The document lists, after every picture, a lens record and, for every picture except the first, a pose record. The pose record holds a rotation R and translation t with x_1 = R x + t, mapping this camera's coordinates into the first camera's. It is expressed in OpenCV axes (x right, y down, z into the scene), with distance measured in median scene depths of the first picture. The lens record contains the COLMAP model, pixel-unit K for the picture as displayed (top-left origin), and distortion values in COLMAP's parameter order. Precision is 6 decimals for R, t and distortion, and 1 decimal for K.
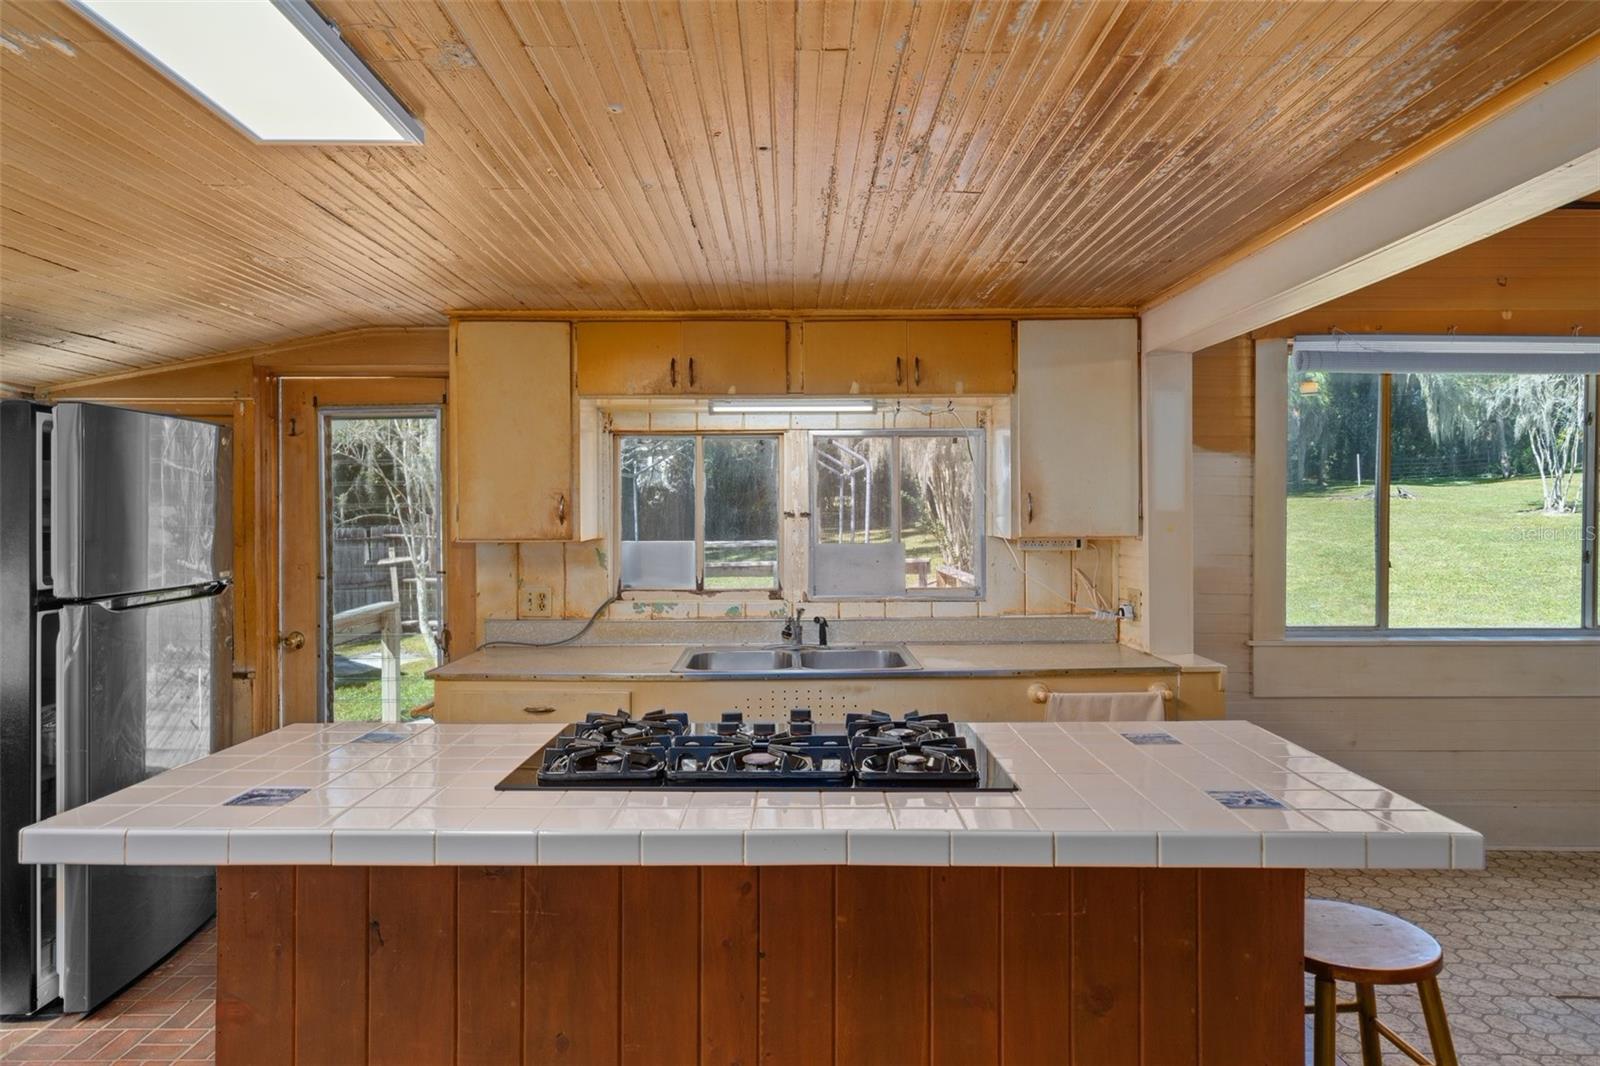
lens RADIAL K [[967.9, 0, 800.0], [0, 967.9, 533.0], [0, 0, 1]] dist [0.005890, 0.000328]
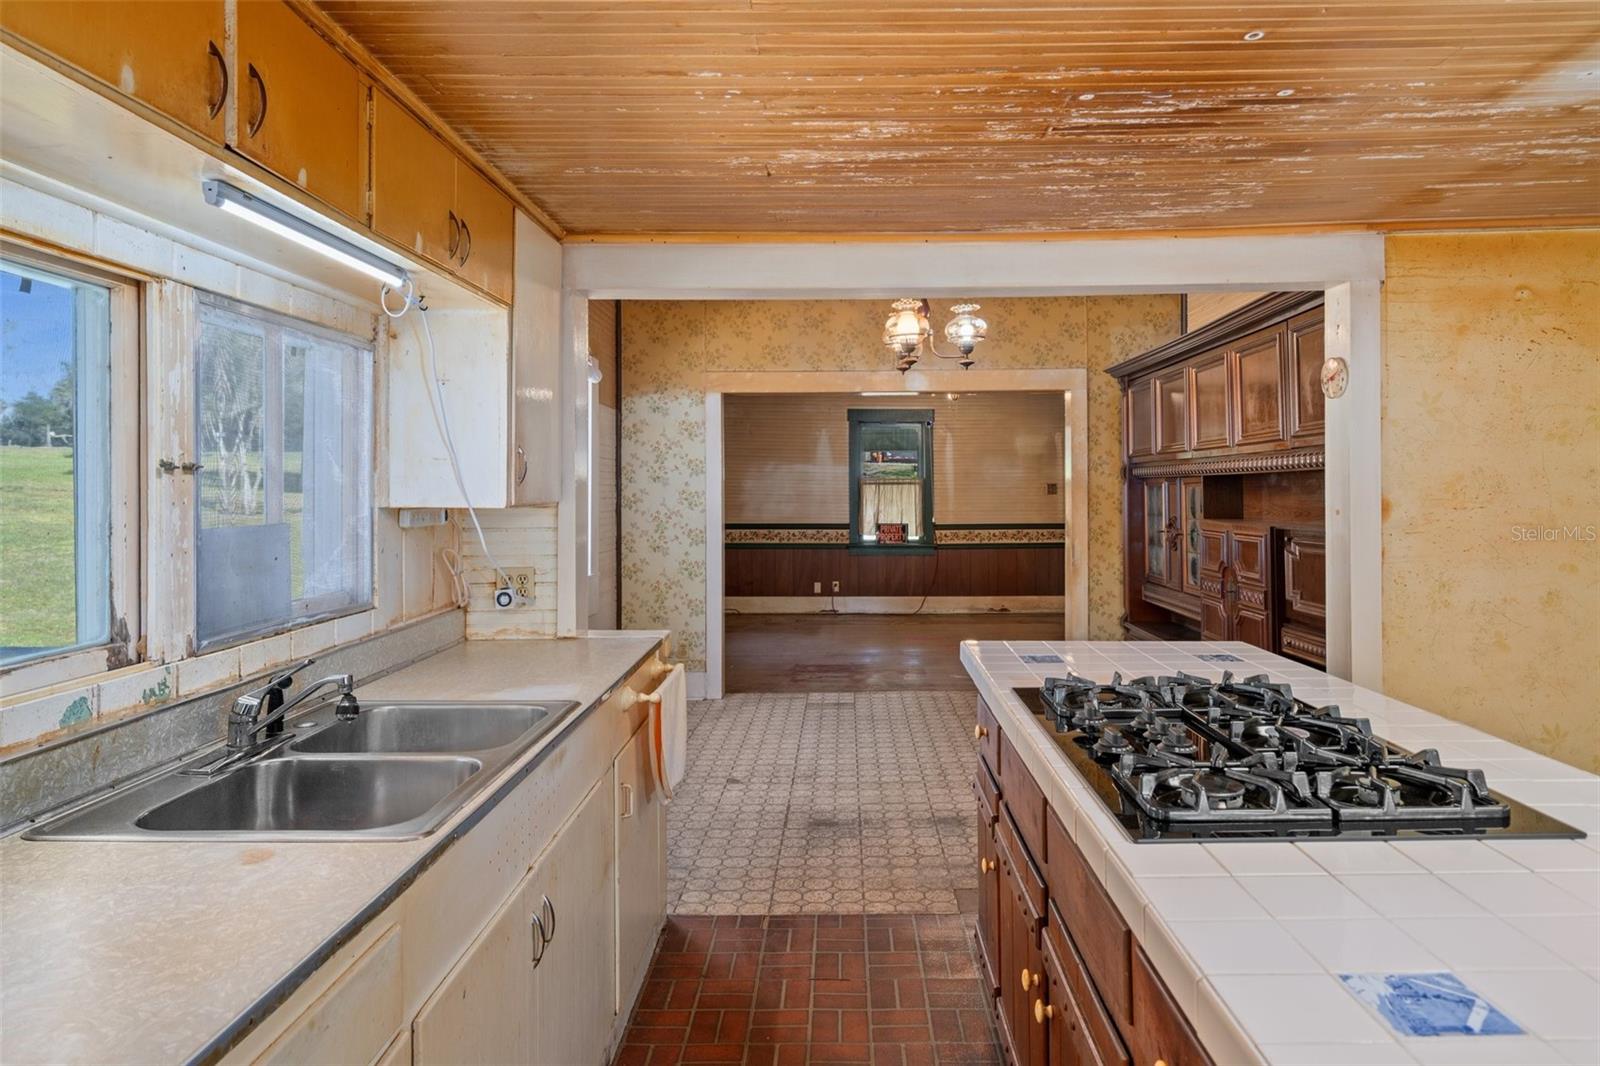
lens RADIAL K [[963.2, 0, 826.0], [0, 963.2, 486.1], [0, 0, 1]] dist [0.002136, 0.000297]
pose [[0.015550, 0.005425, 0.999864, -0.495326], [0.029077, 0.999560, -0.005875, 0.001422], [-0.999456, 0.029164, 0.015386, 0.756416]]
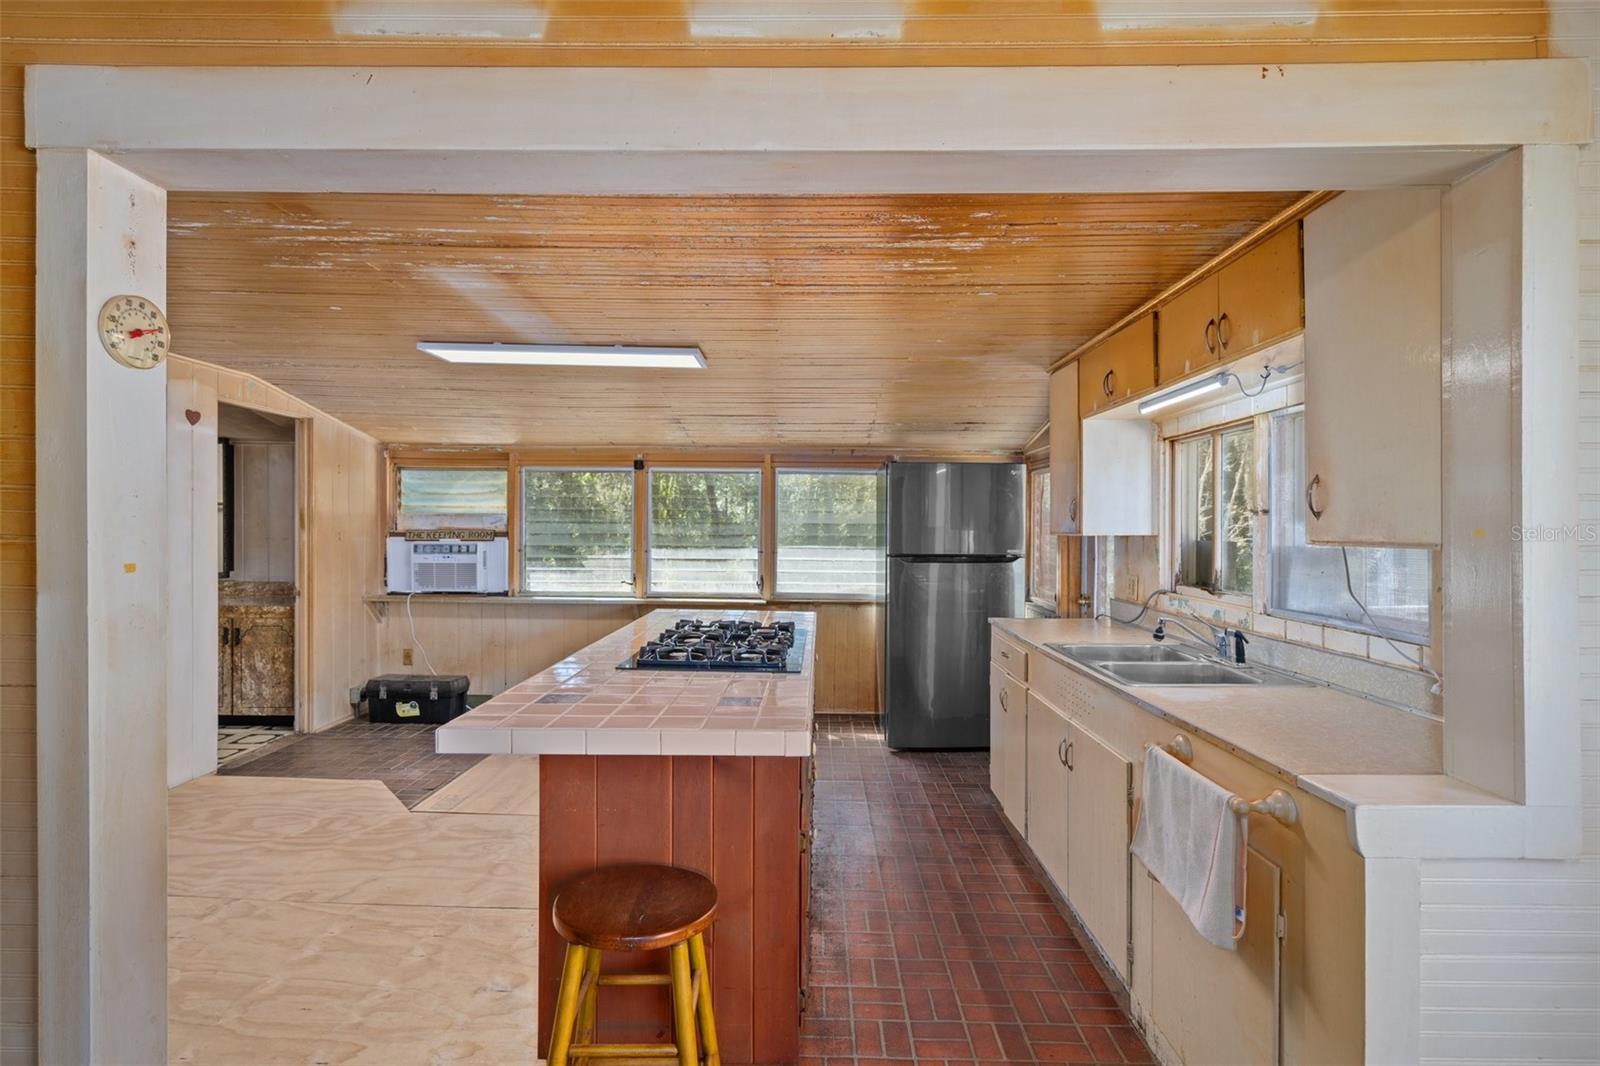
lens RADIAL K [[767.7, 0, 800.8], [0, 767.7, 525.7], [0, 0, 1]] dist [0.000249, 0.000156]
pose [[-0.017750, 0.007272, -0.999816, 0.758573], [-0.027072, 0.999603, 0.007751, -0.000726], [0.999476, 0.027204, -0.017546, 0.661932]]
